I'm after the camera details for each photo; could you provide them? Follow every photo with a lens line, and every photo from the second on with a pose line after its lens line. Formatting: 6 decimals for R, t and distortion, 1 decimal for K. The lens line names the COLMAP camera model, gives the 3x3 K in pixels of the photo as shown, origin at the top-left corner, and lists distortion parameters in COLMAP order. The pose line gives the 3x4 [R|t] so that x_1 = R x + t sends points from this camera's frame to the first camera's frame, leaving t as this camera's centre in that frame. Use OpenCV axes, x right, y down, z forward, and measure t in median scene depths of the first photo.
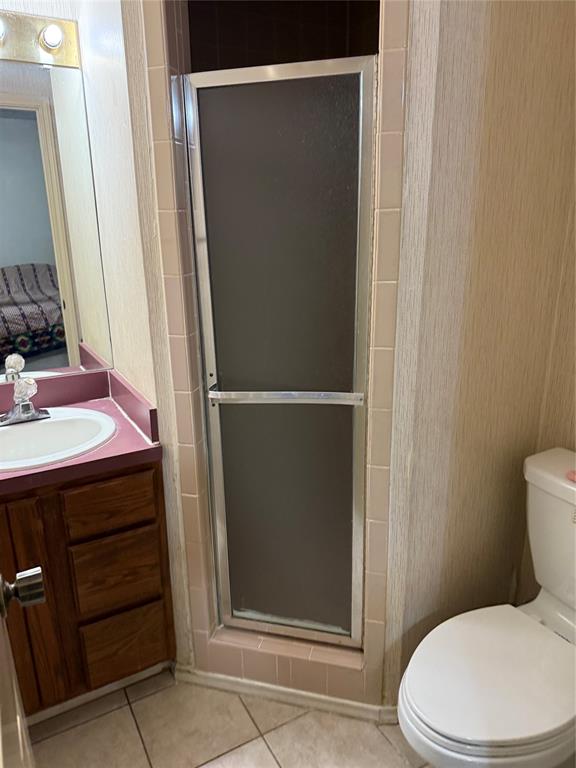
lens RADIAL K [[542.7, 0, 289.4], [0, 542.7, 385.5], [0, 0, 1]] dist [0.021567, -0.025714]
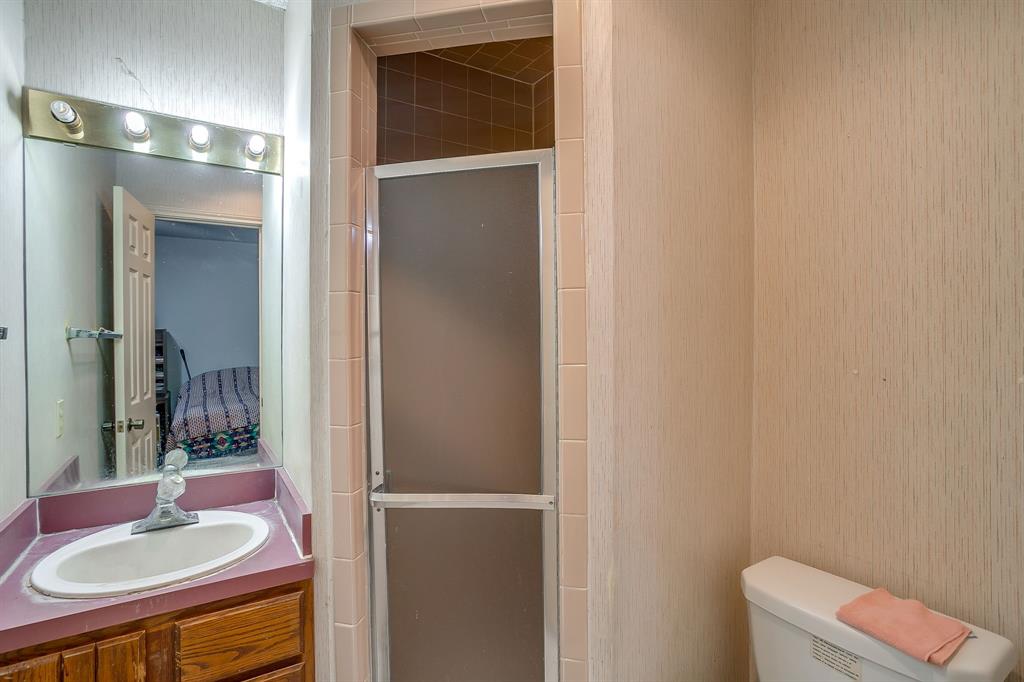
lens RADIAL K [[494.6, 0, 510.3], [0, 494.6, 335.6], [0, 0, 1]] dist [-0.034028, 0.009535]
pose [[0.999511, 0.008393, 0.030133, 0.041539], [0.000792, 0.956231, -0.292611, 0.000656], [-0.031270, 0.292492, 0.955757, 0.174353]]
